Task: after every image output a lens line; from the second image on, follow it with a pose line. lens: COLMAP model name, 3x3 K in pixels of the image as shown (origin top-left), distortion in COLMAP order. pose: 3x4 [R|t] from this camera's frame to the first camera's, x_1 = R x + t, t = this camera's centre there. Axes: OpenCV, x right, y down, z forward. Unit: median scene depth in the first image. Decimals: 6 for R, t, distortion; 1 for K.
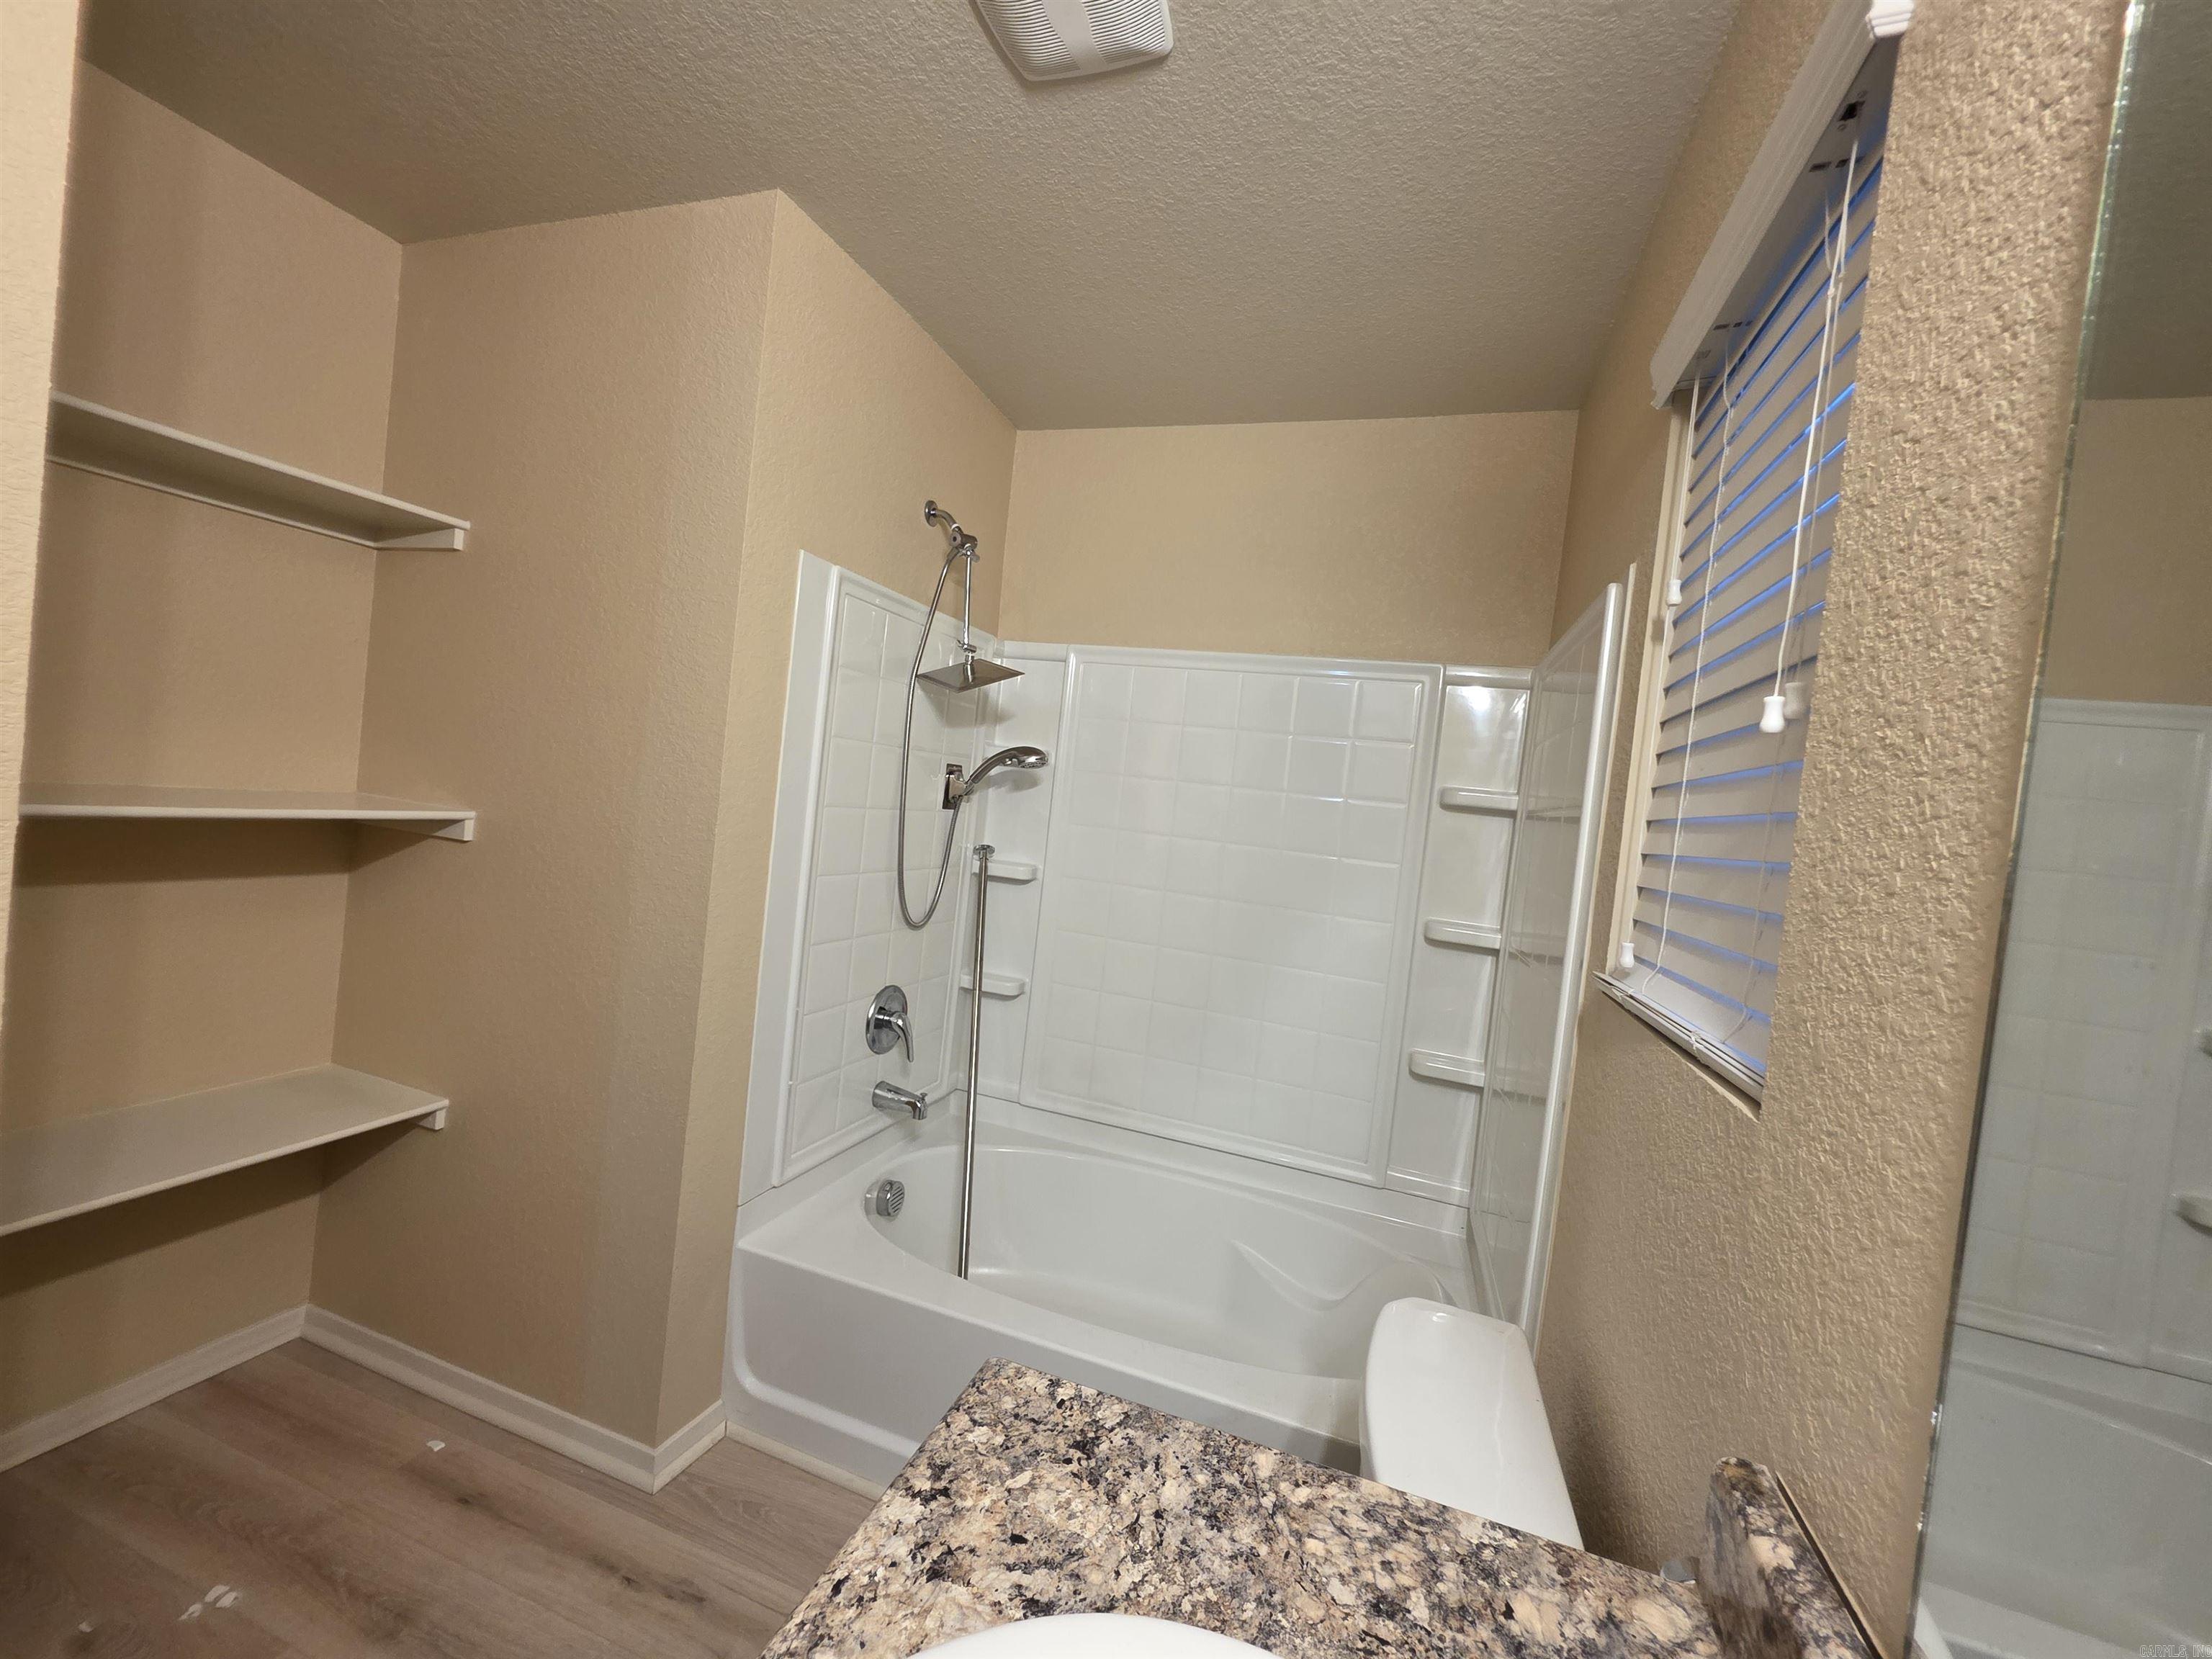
lens RADIAL K [[896.2, 0, 1111.2], [0, 896.2, 820.7], [0, 0, 1]] dist [0.002198, 0.000073]
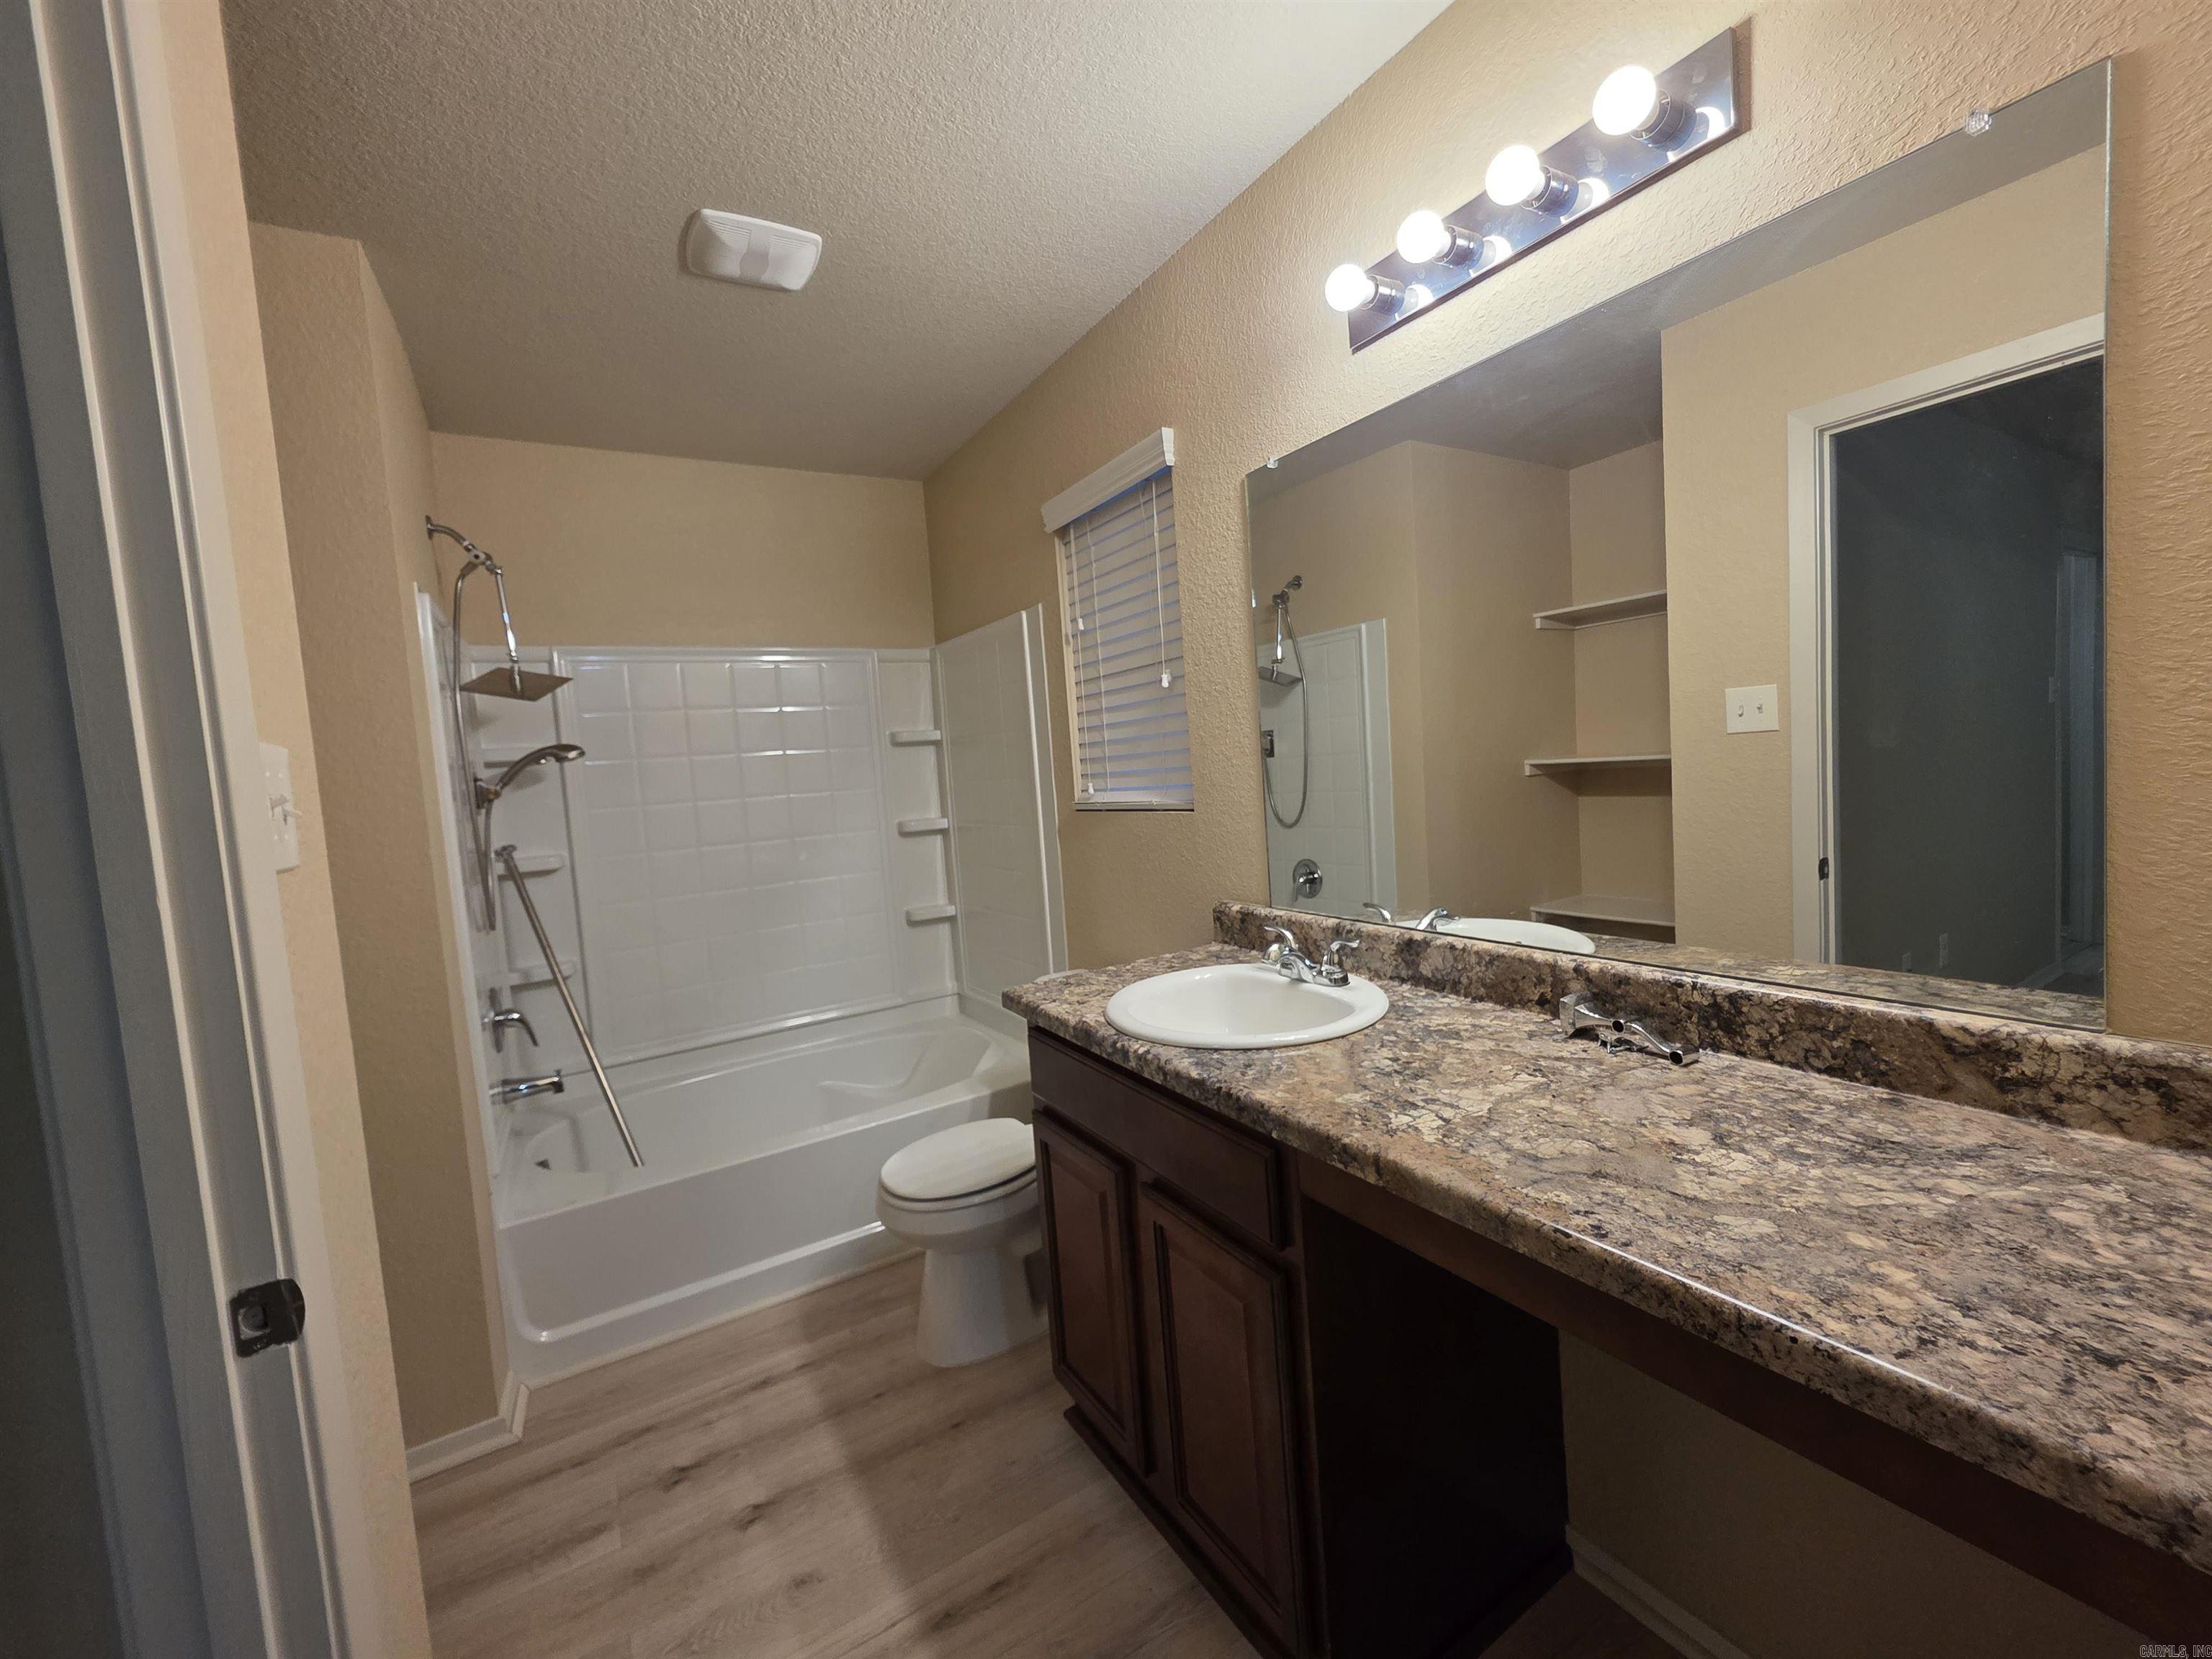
lens RADIAL K [[894.0, 0, 1147.3], [0, 894.0, 826.6], [0, 0, 1]] dist [-0.000888, -0.000009]
pose [[0.602656, -0.208444, 0.770297, -1.856983], [0.158451, 0.977320, 0.140498, -0.082034], [-0.782112, 0.037382, 0.622015, -0.842435]]
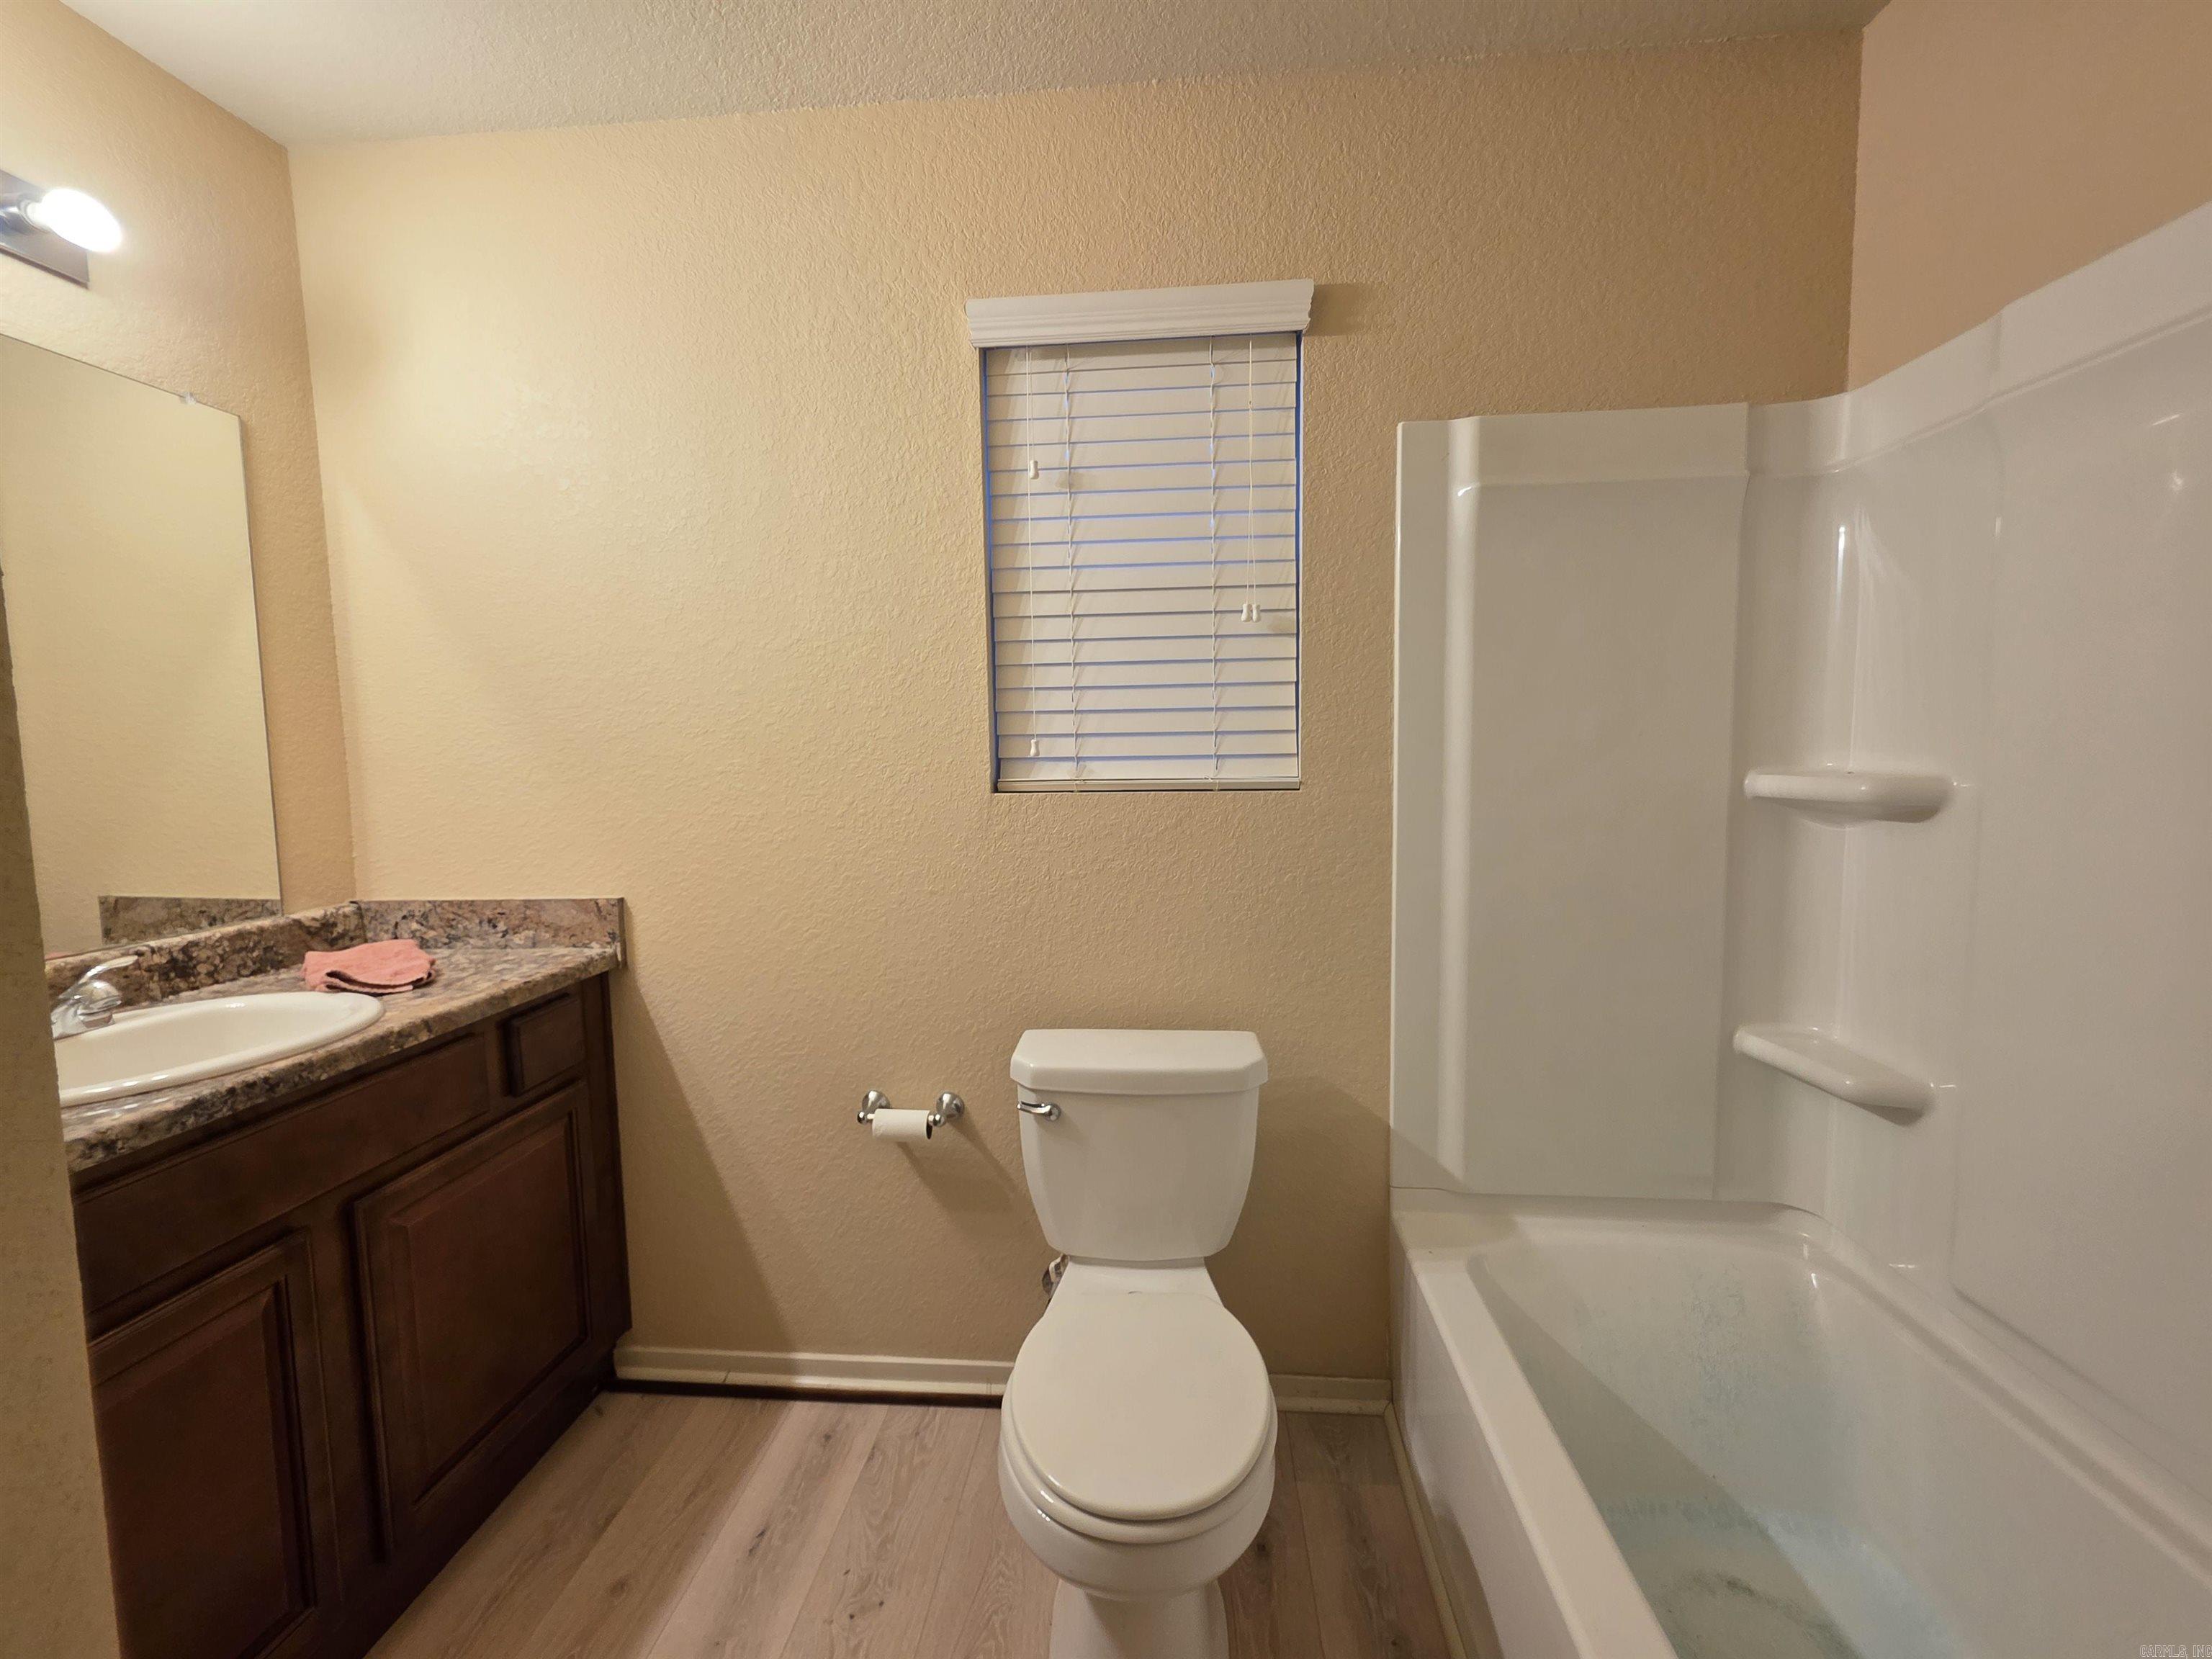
lens RADIAL K [[894.5, 0, 1113.3], [0, 894.5, 817.1], [0, 0, 1]] dist [0.001124, -0.000111]
pose [[-0.968153, -0.074361, -0.239060, -1.639264], [-0.095766, 0.992249, 0.079190, -0.081422], [0.231318, 0.099562, -0.967770, 2.125590]]
